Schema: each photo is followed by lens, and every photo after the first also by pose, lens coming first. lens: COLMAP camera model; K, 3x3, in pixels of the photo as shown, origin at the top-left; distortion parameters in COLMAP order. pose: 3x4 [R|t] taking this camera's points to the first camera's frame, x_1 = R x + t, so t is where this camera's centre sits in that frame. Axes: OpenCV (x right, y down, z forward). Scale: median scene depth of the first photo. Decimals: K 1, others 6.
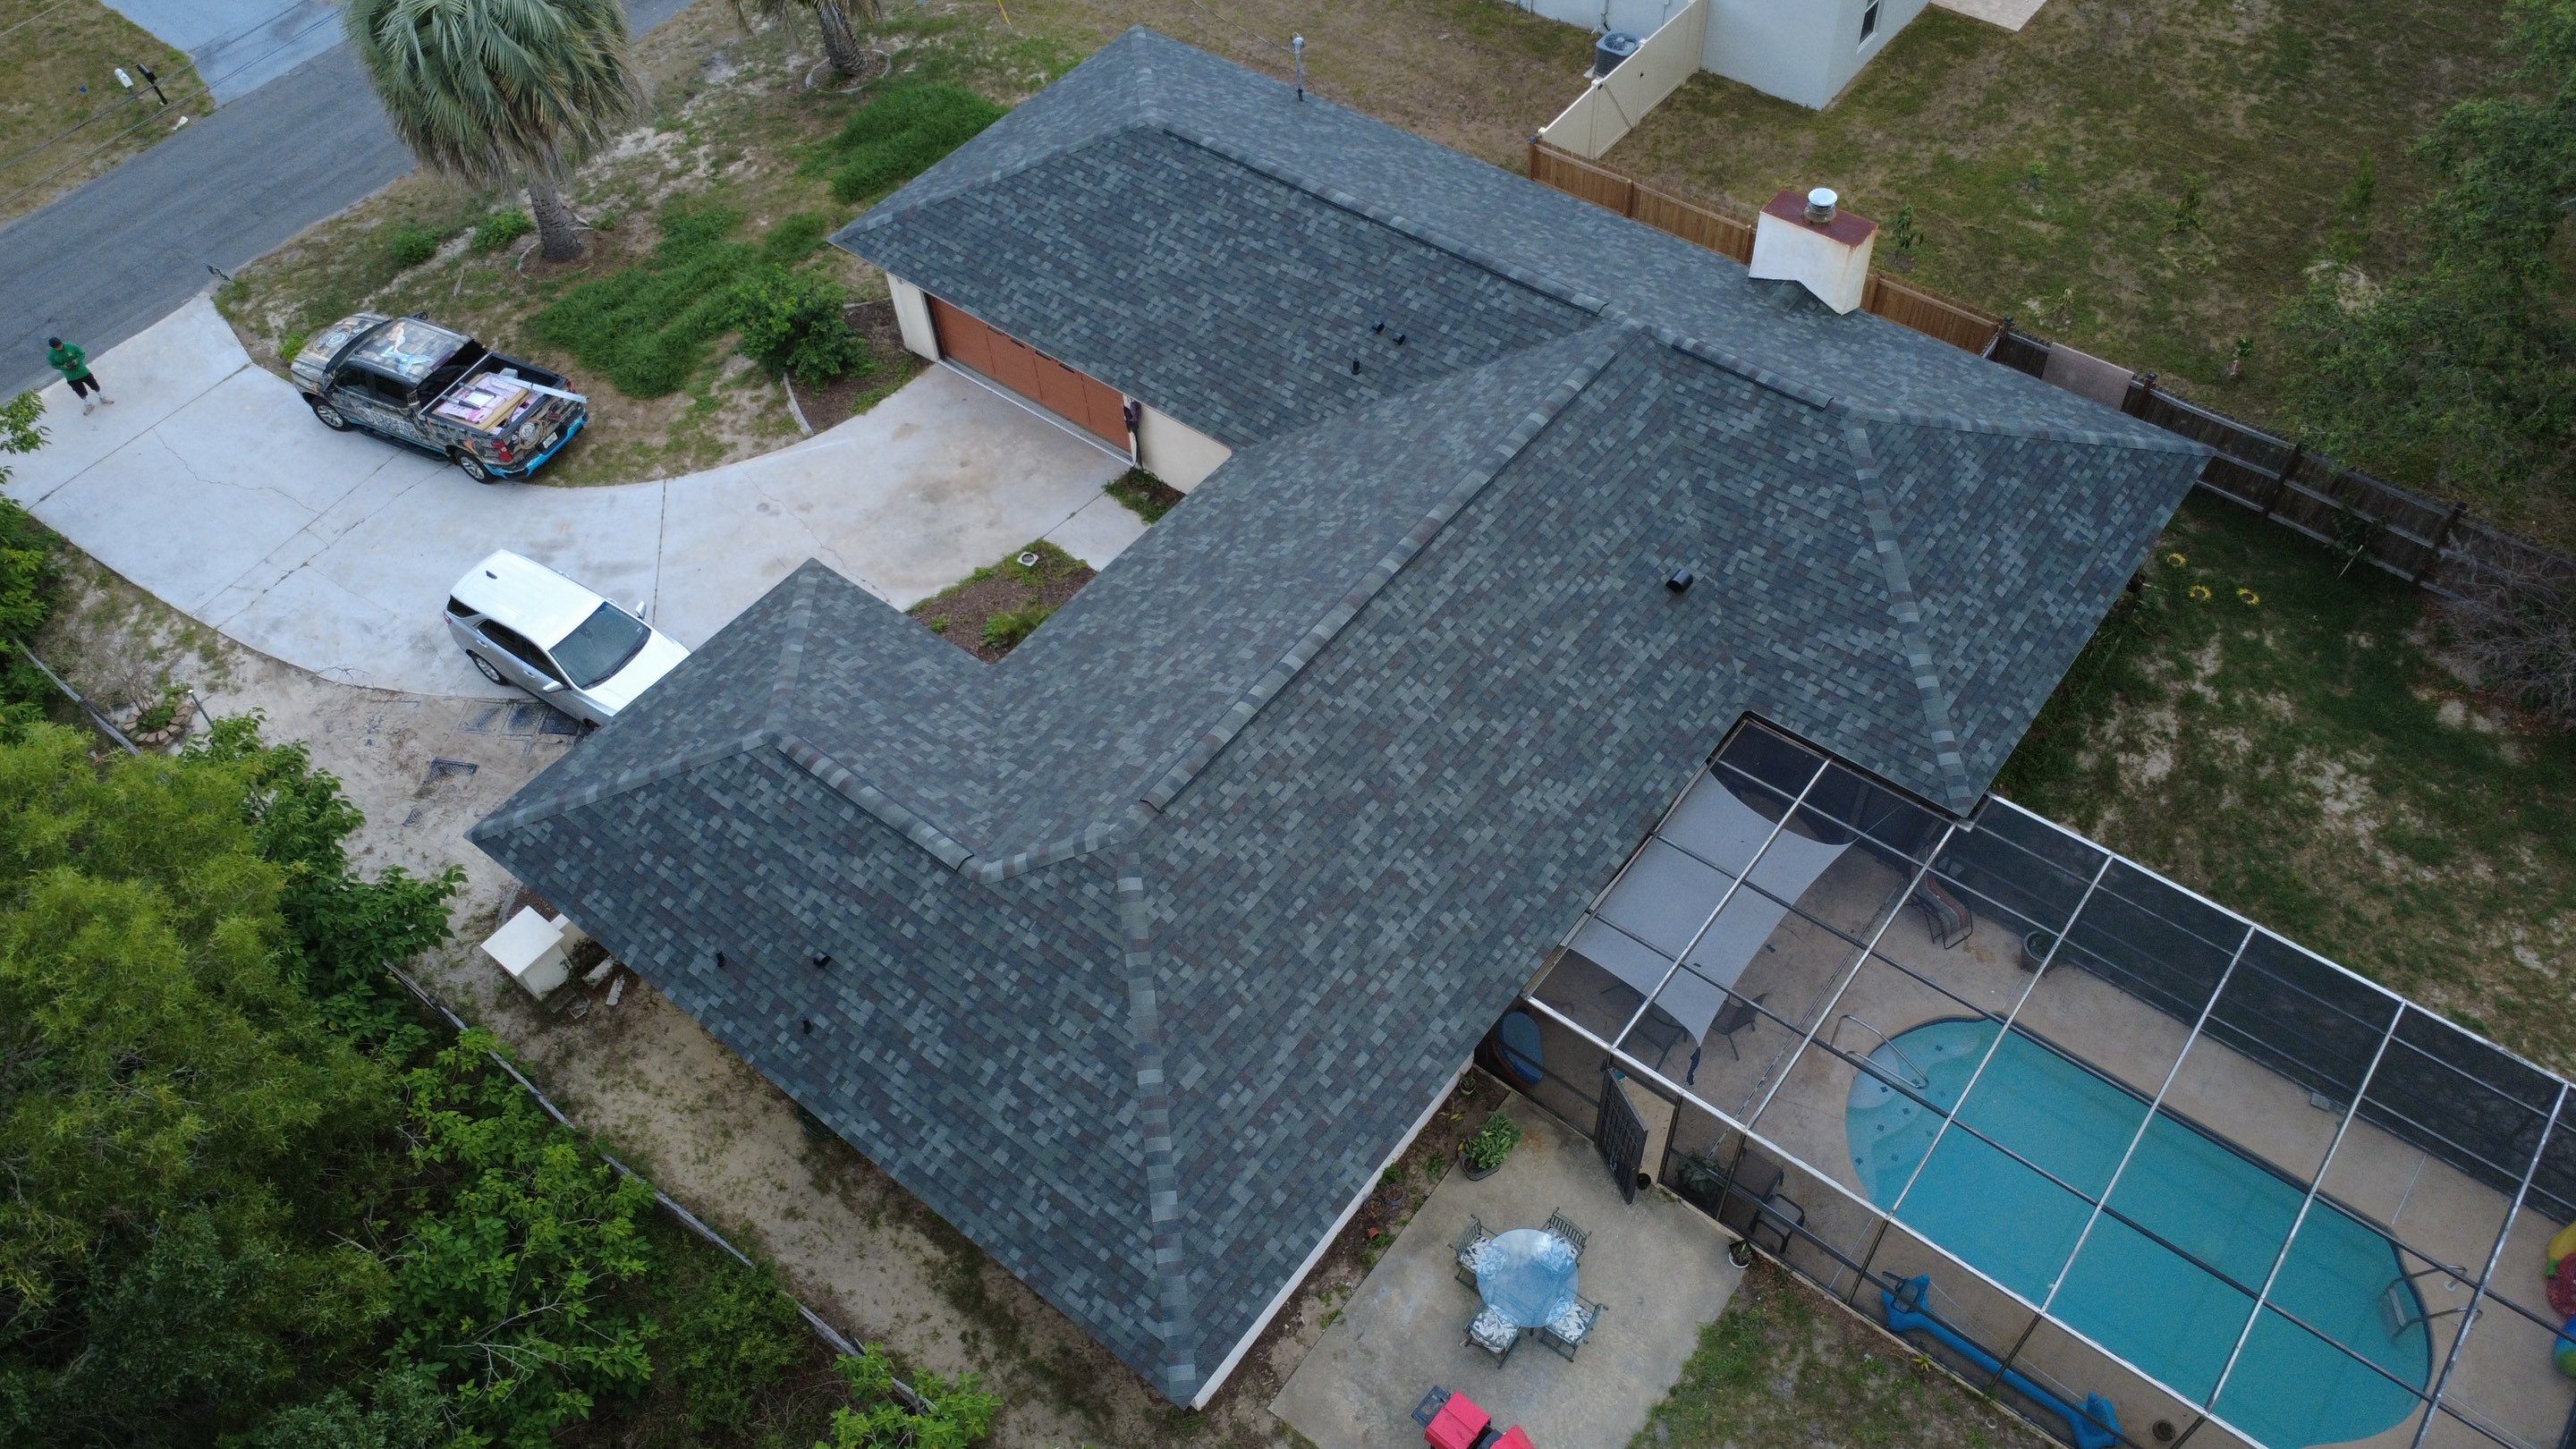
lens RADIAL K [[1873.4, 0, 1285.3], [0, 1873.4, 723.0], [0, 0, 1]] dist [-0.001642, 0.003298]
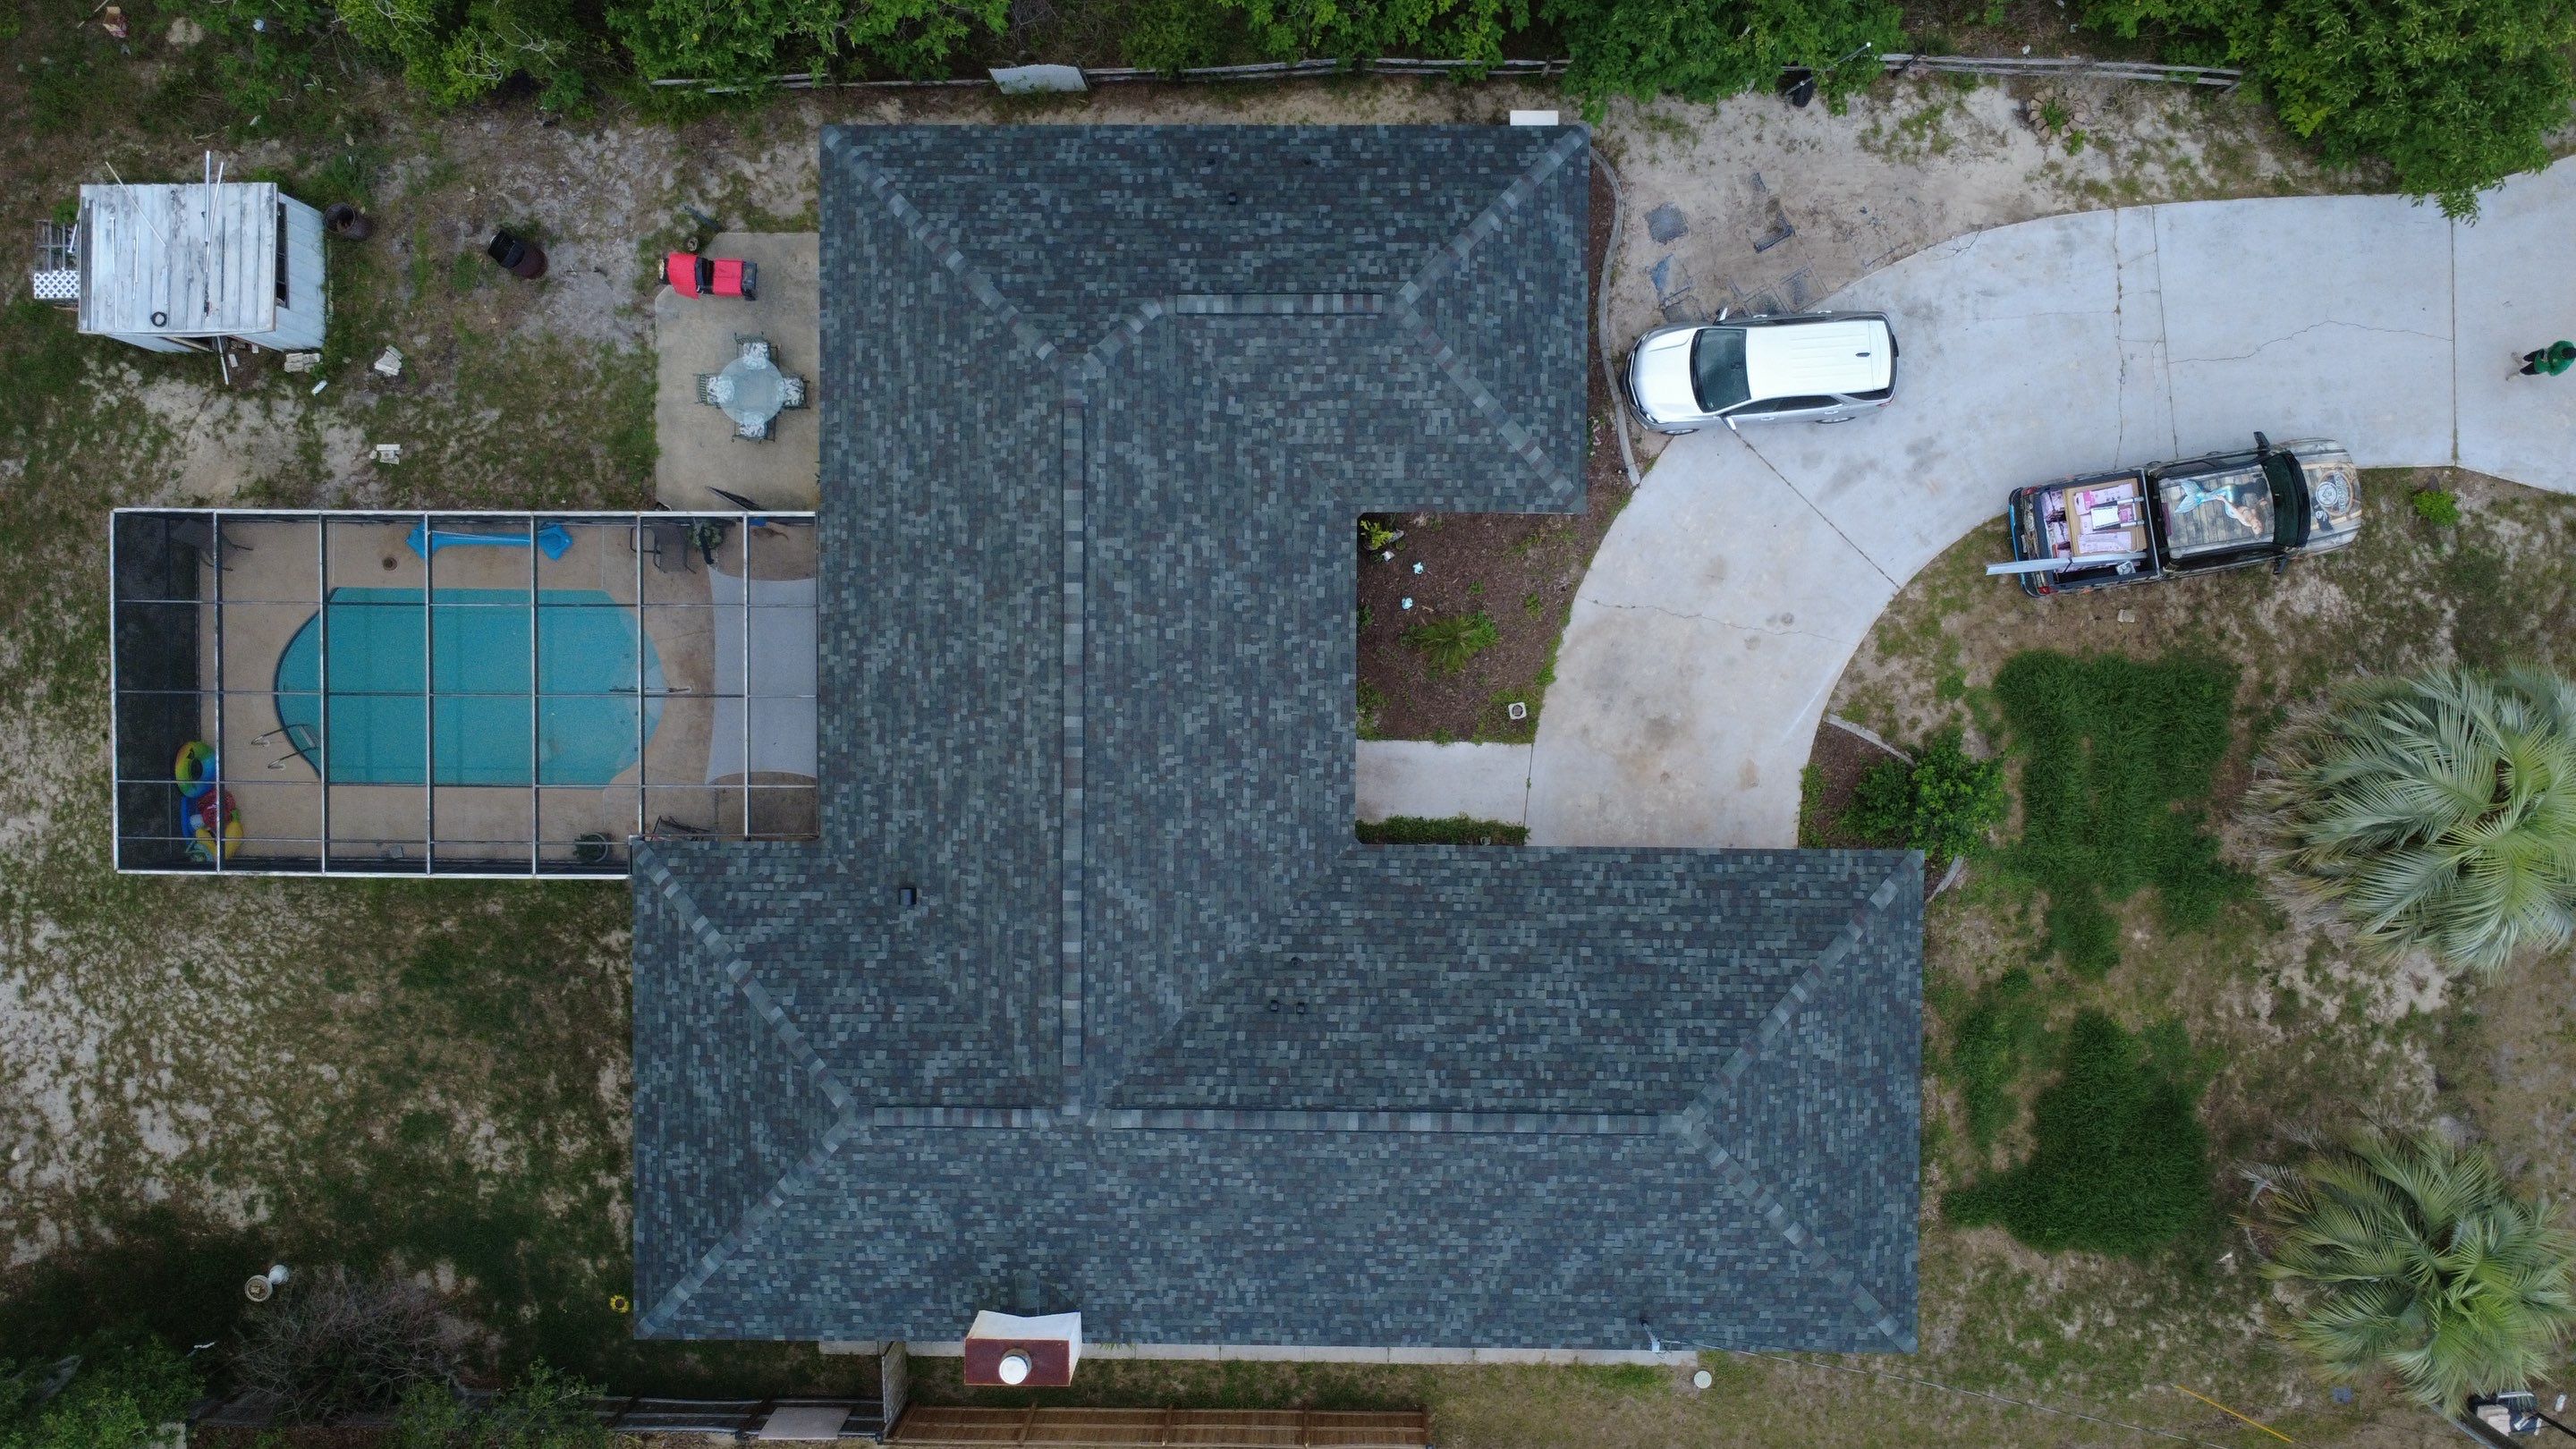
lens RADIAL K [[1873.4, 0, 1281.4], [0, 1873.4, 720.6], [0, 0, 1]] dist [-0.001642, 0.003298]
pose [[-0.787303, 0.610967, 0.082906, -0.129045], [-0.438134, -0.648987, 0.621976, -0.771944], [0.433811, 0.453360, 0.778635, 0.122734]]
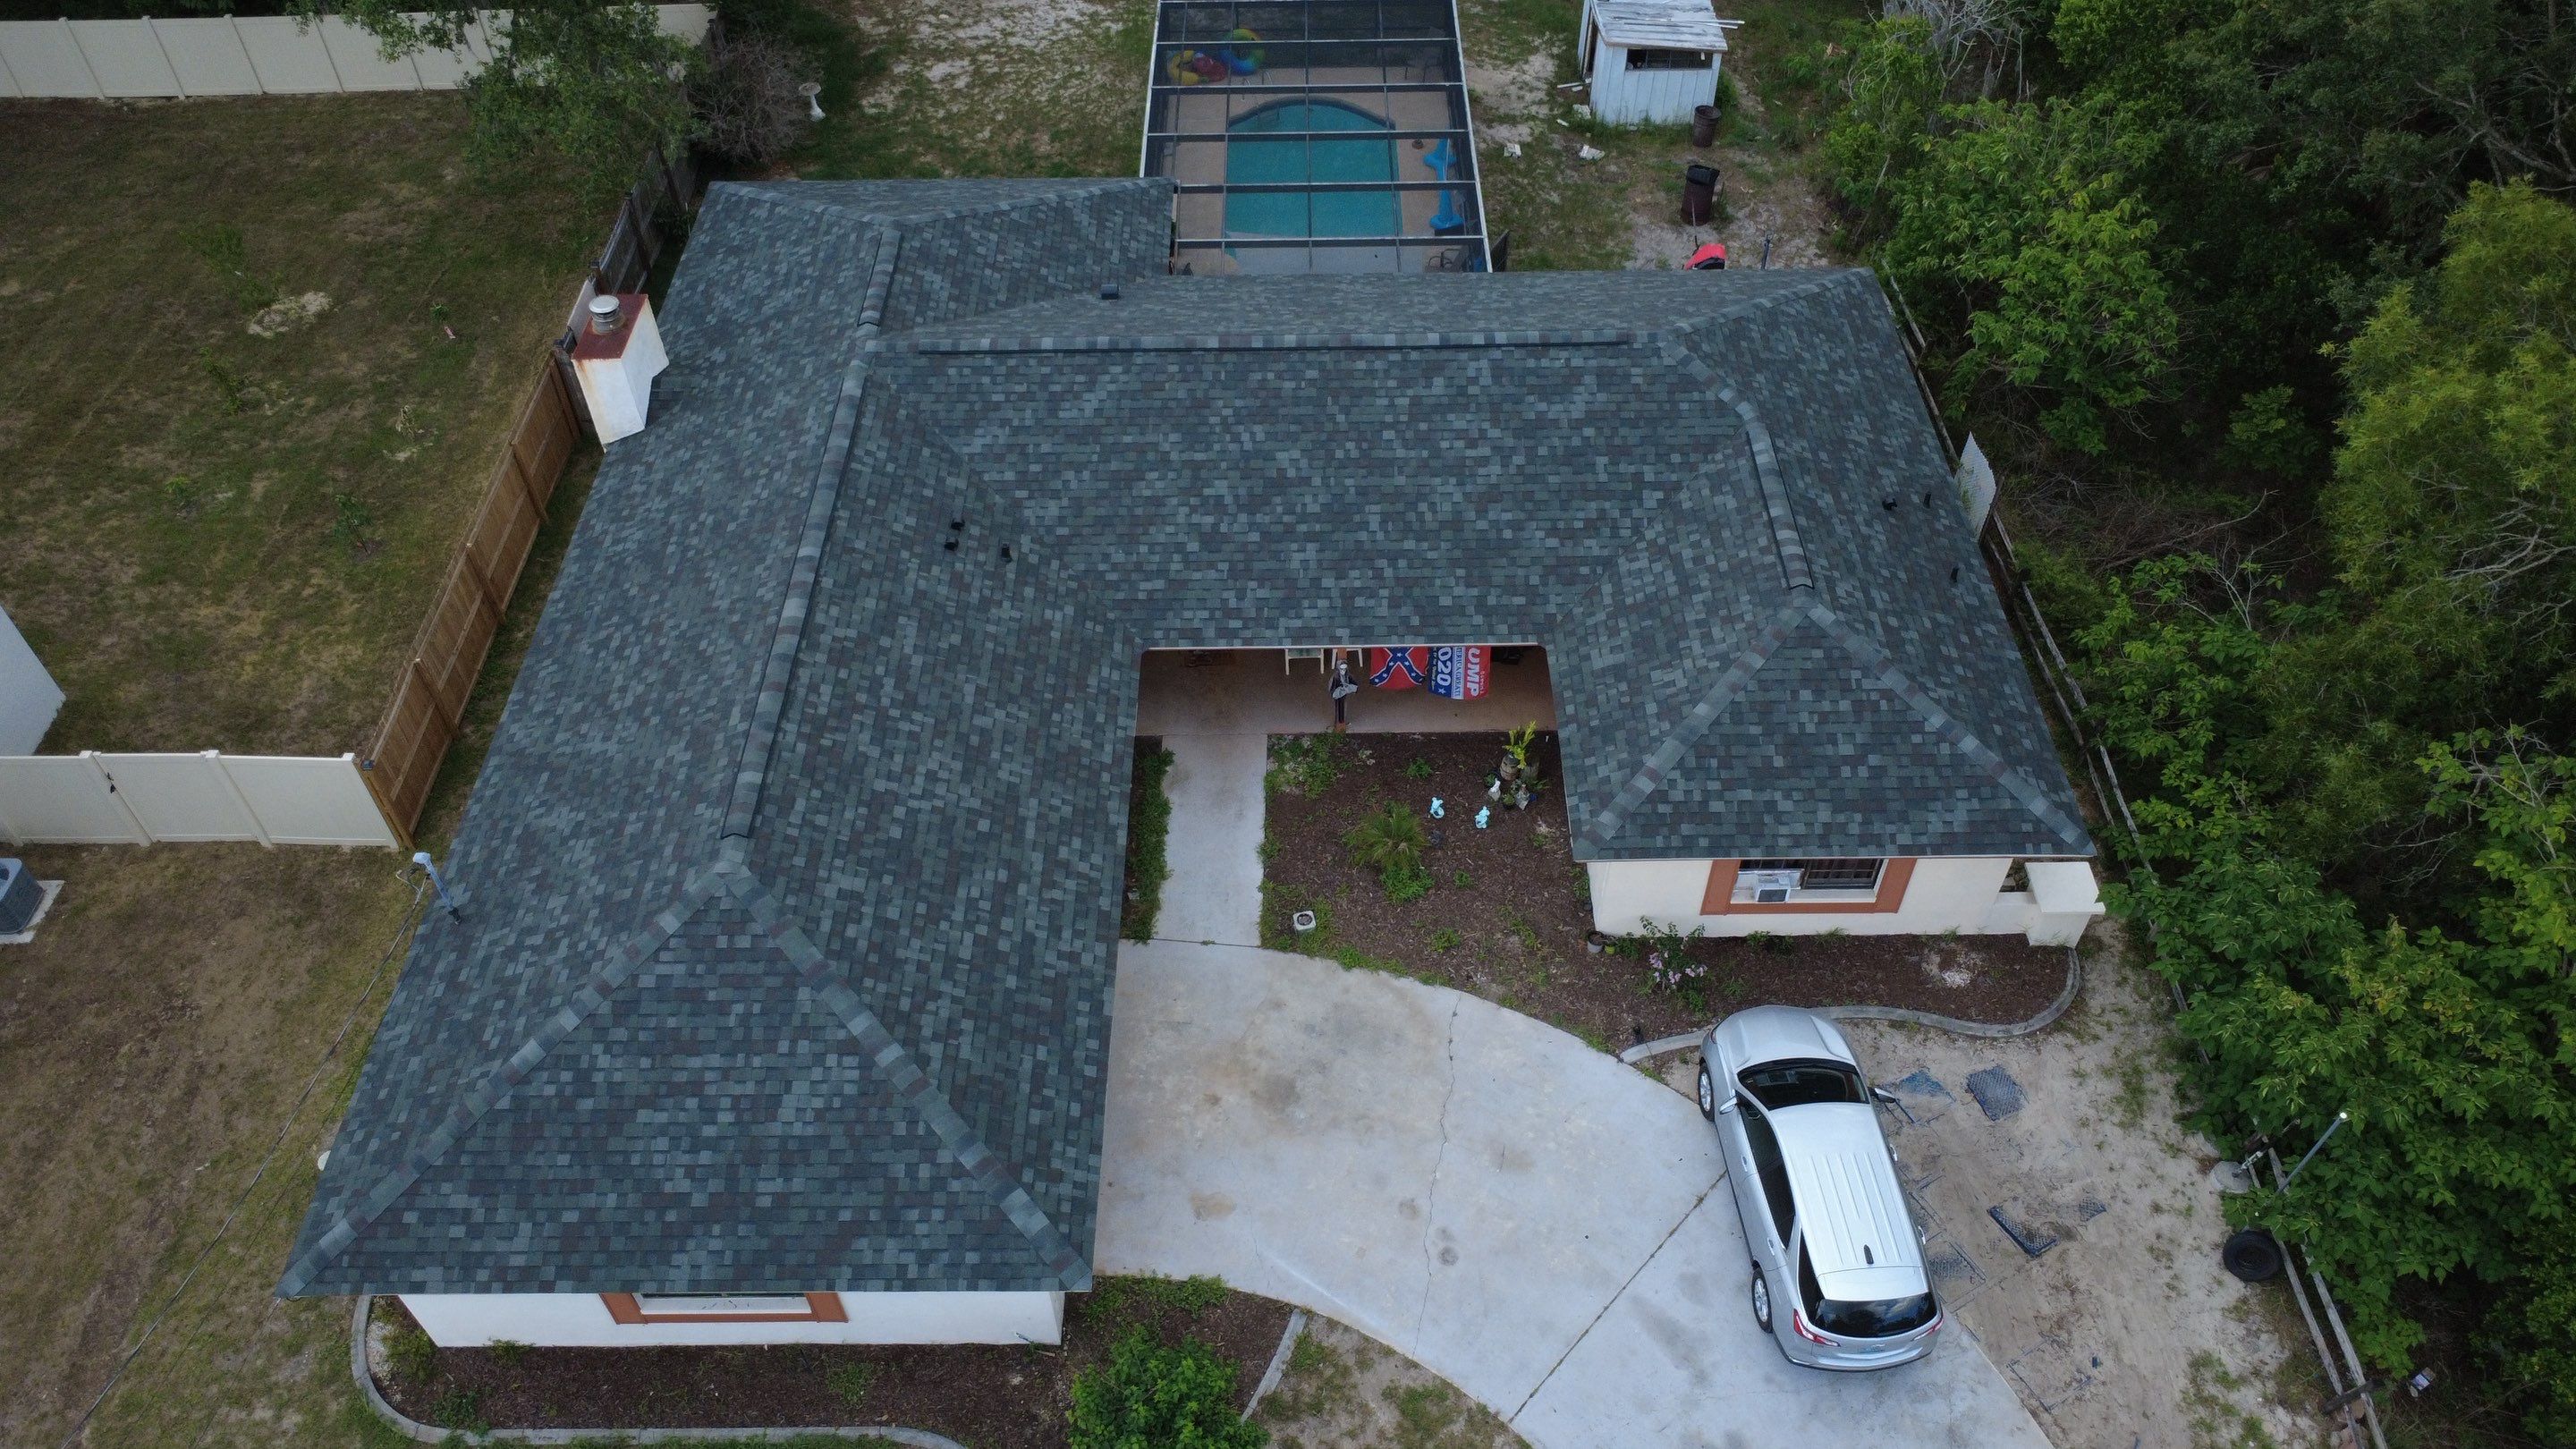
lens RADIAL K [[1873.4, 0, 1283.2], [0, 1873.4, 720.8], [0, 0, 1]] dist [-0.001642, 0.003298]
pose [[-0.616273, -0.531386, 0.581237, -0.616058], [0.638478, 0.094940, 0.763762, -0.796956], [-0.461035, 0.841793, 0.280769, 0.778884]]
